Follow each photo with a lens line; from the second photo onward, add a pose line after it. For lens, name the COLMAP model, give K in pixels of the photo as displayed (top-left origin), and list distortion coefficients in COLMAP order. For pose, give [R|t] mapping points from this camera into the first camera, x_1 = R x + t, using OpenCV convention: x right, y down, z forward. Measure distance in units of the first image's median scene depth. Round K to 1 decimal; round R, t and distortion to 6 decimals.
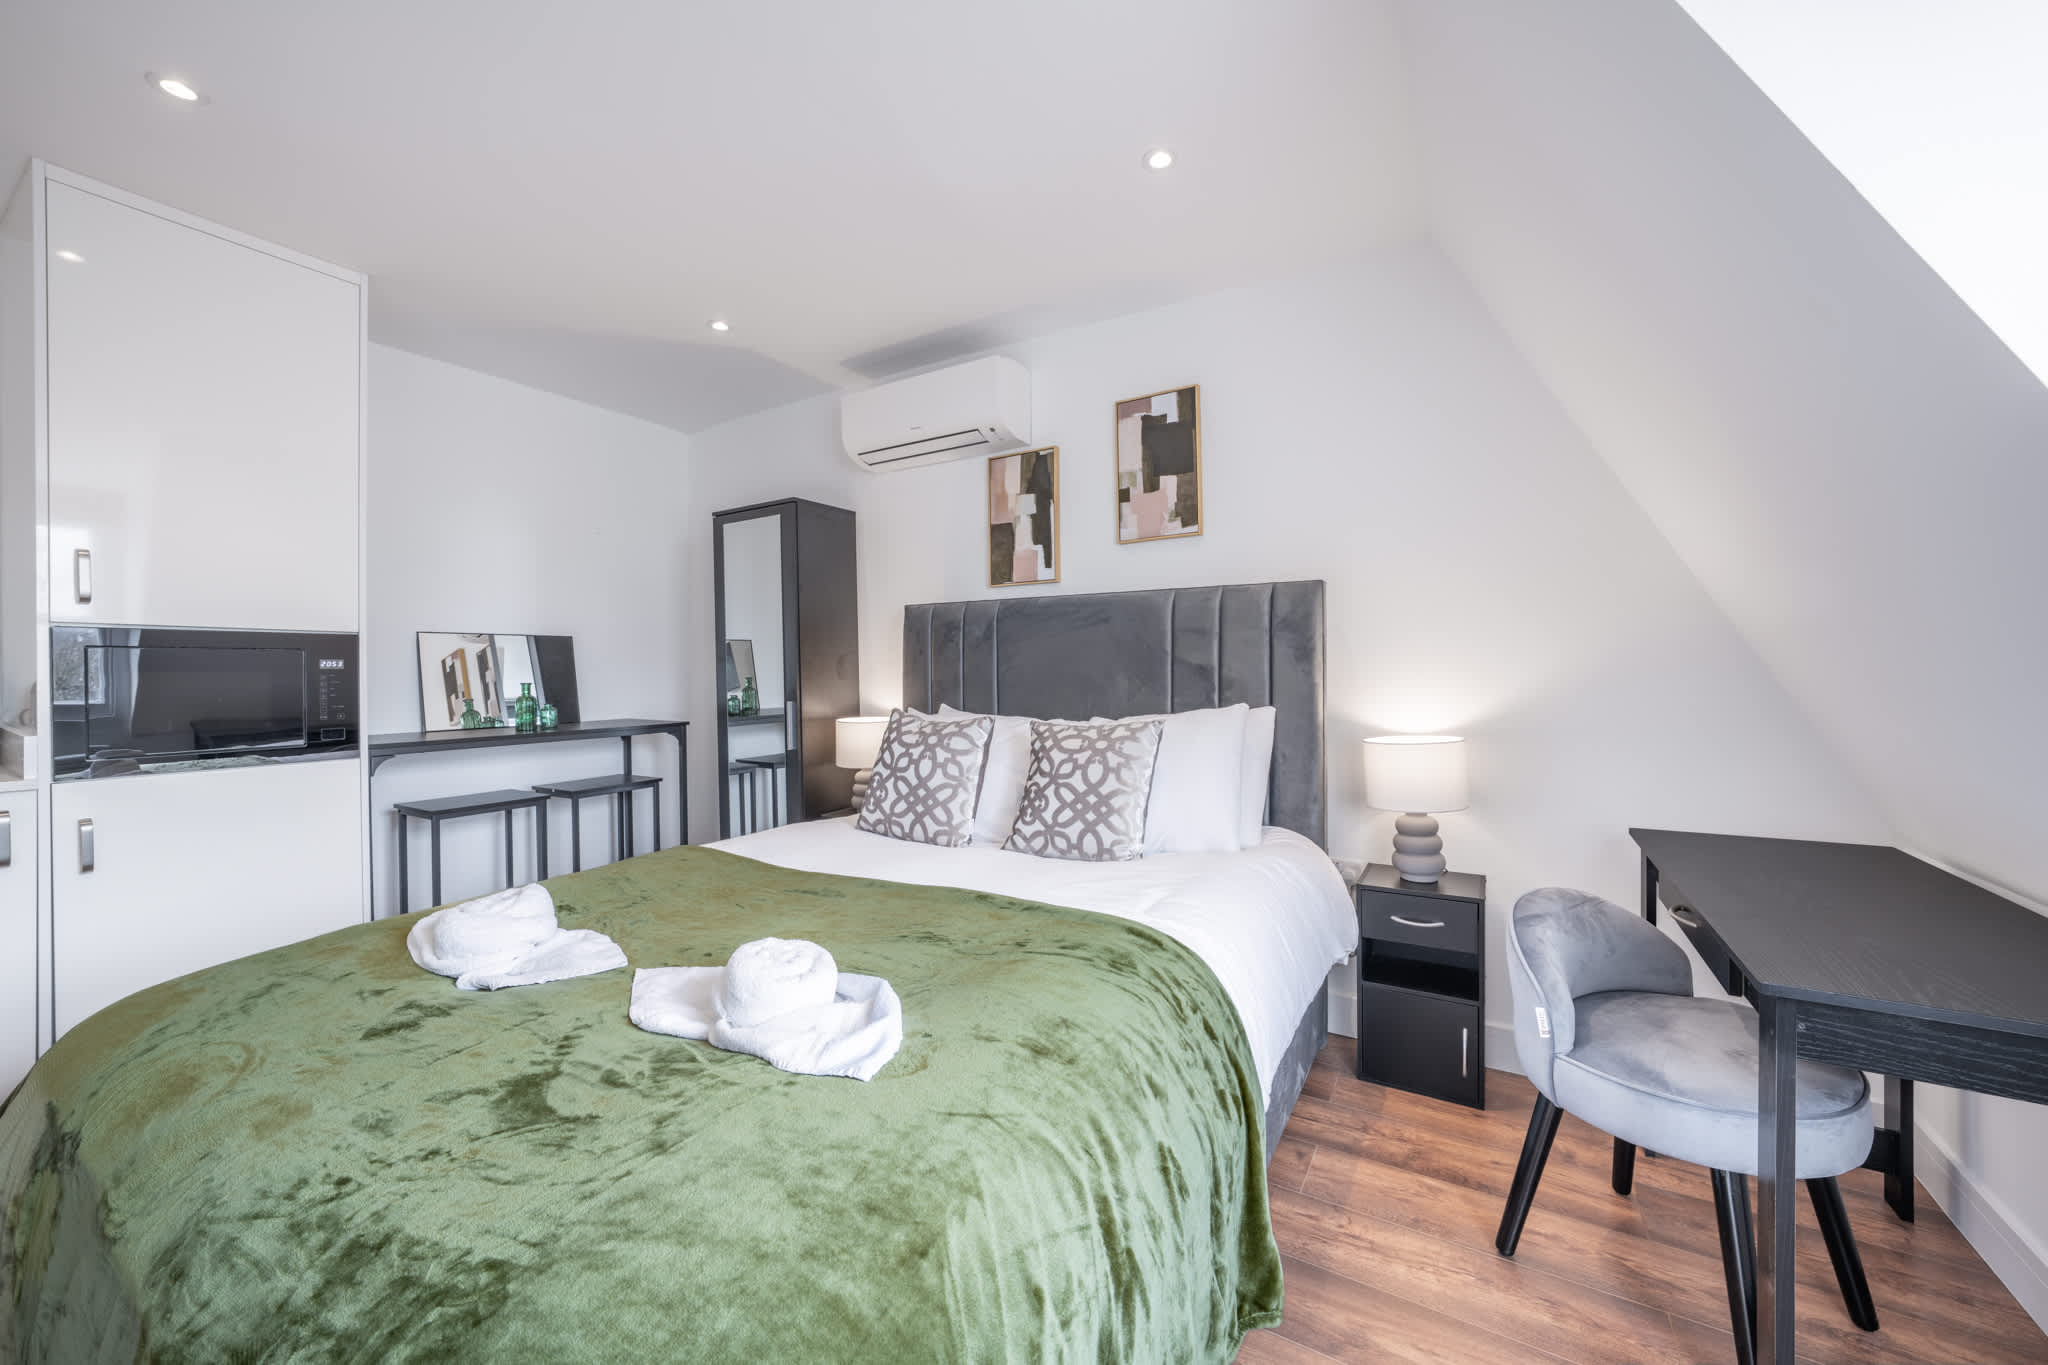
lens RADIAL K [[746.2, 0, 1088.8], [0, 746.2, 677.7], [0, 0, 1]] dist [-0.000339, -0.011896]
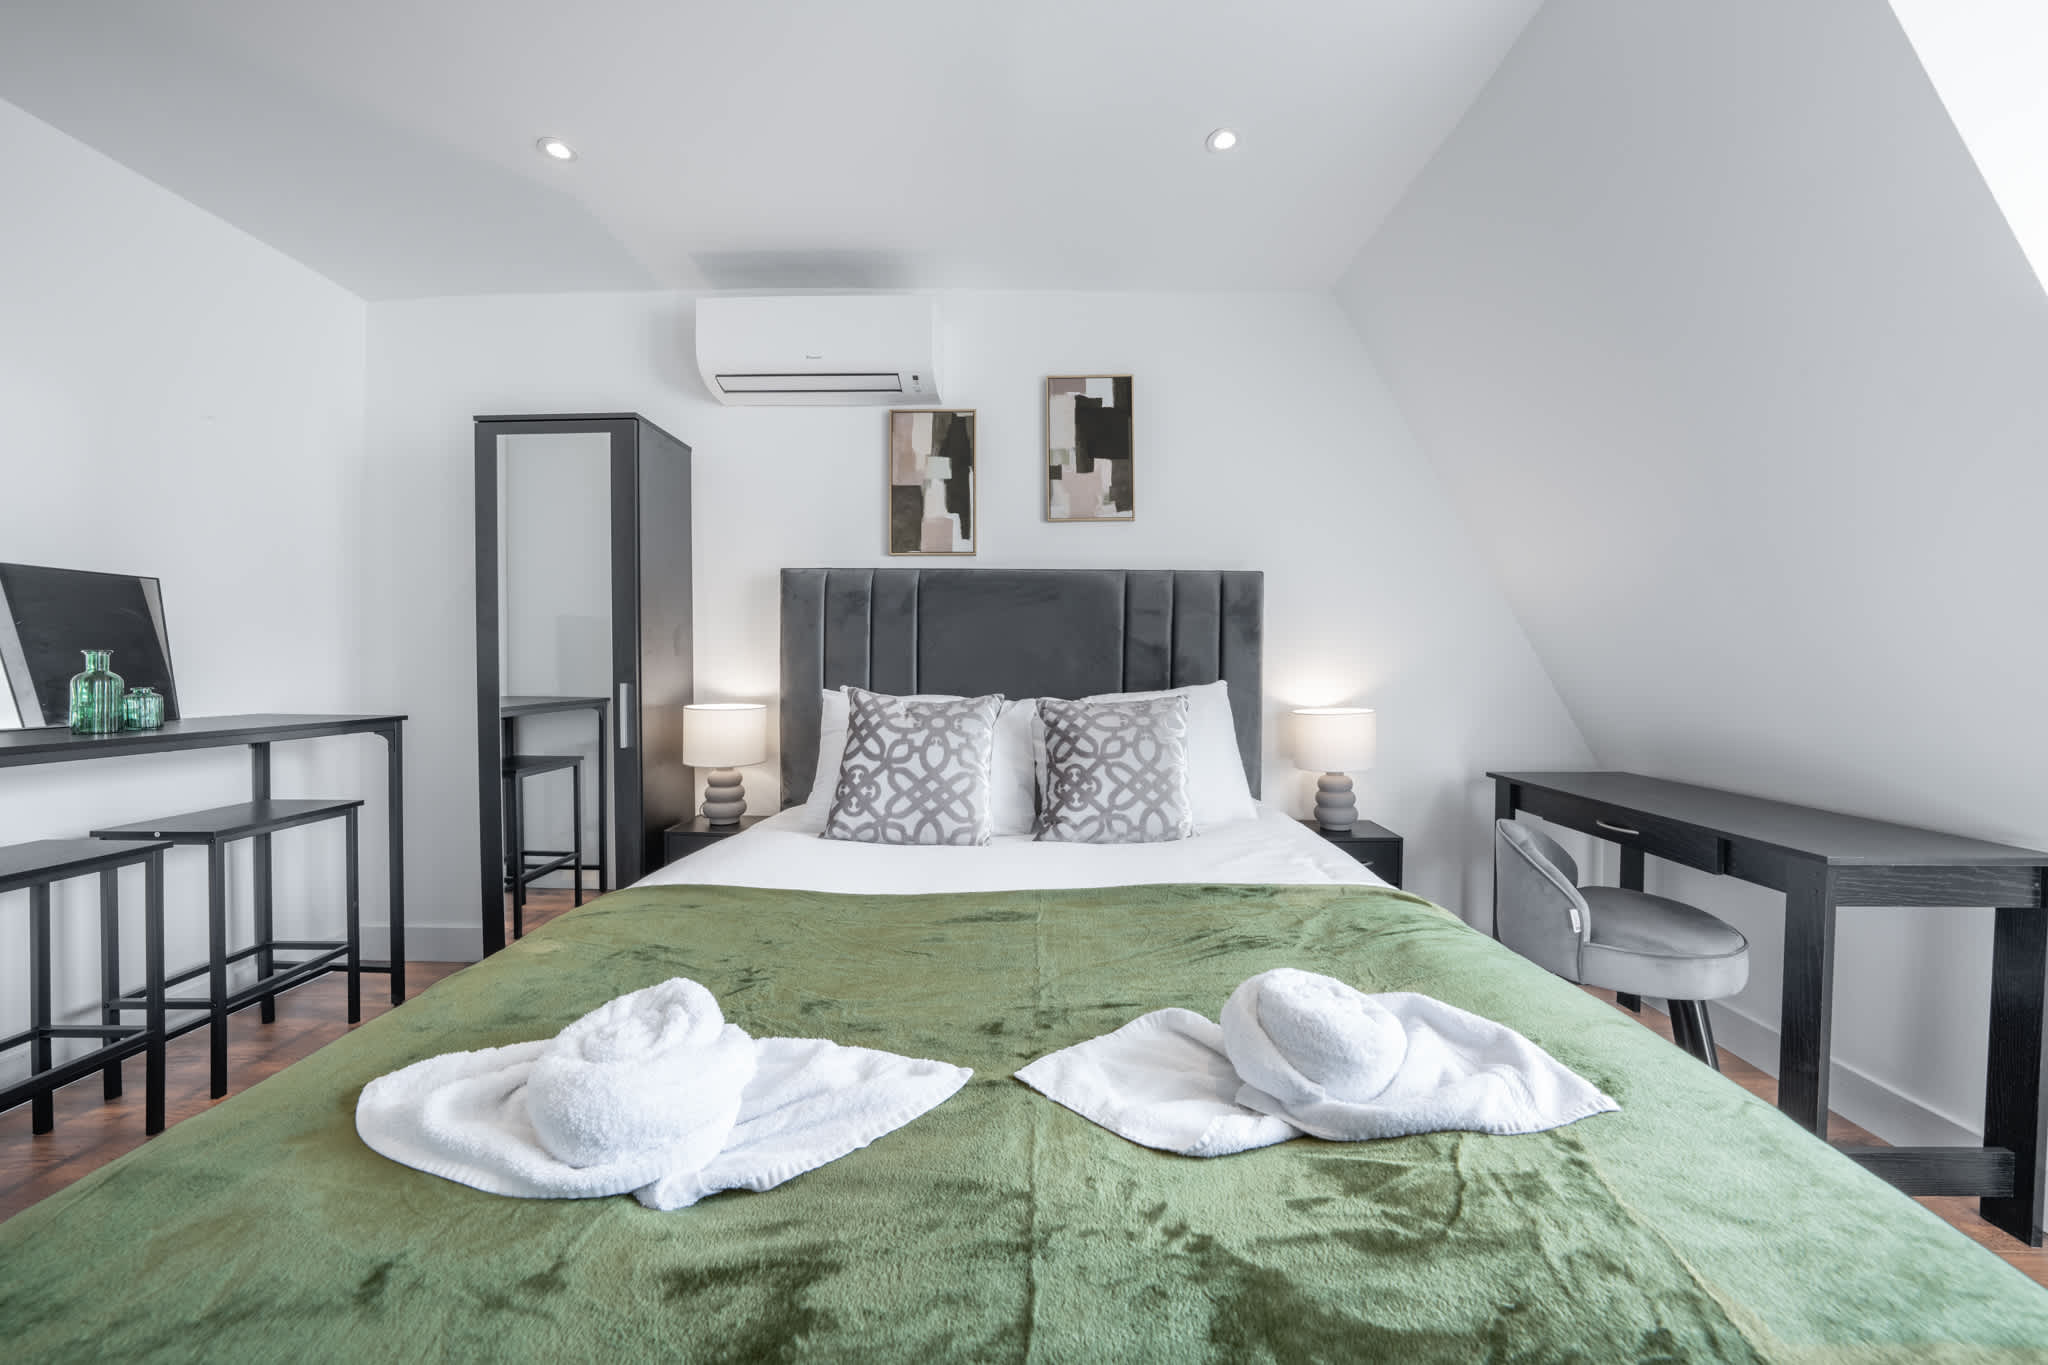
lens RADIAL K [[681.6, 0, 1021.0], [0, 681.6, 673.5], [0, 0, 1]] dist [-0.005942, 0.000161]
pose [[0.879436, 0.005466, 0.475986, -0.431565], [-0.004956, 0.999985, -0.002326, 0.024451], [-0.475992, -0.000313, 0.879450, 0.235971]]
